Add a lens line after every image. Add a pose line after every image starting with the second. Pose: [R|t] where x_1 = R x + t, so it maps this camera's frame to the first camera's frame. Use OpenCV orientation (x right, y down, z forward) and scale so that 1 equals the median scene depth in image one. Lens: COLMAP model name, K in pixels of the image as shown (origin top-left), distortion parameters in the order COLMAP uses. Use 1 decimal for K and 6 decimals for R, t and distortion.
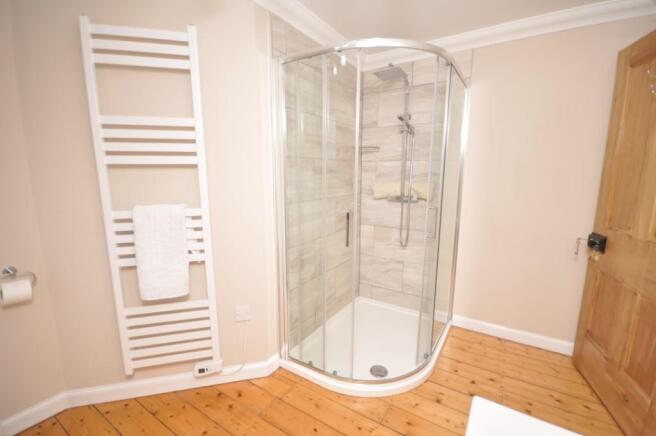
lens RADIAL K [[289.1, 0, 328.0], [0, 289.1, 218.0], [0, 0, 1]] dist [0.000903, 0.000100]
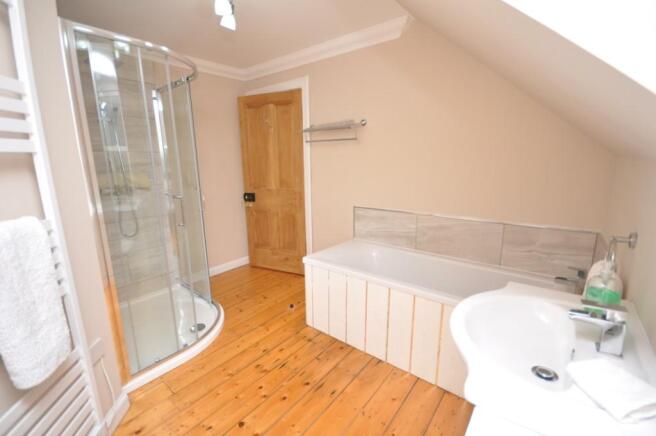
lens RADIAL K [[289.1, 0, 328.0], [0, 289.1, 218.0], [0, 0, 1]] dist [0.000903, 0.000100]
pose [[0.095958, -0.205100, 0.974026, -0.919137], [0.182908, 0.965512, 0.185287, -0.042413], [-0.978436, 0.160377, 0.130163, 0.275507]]
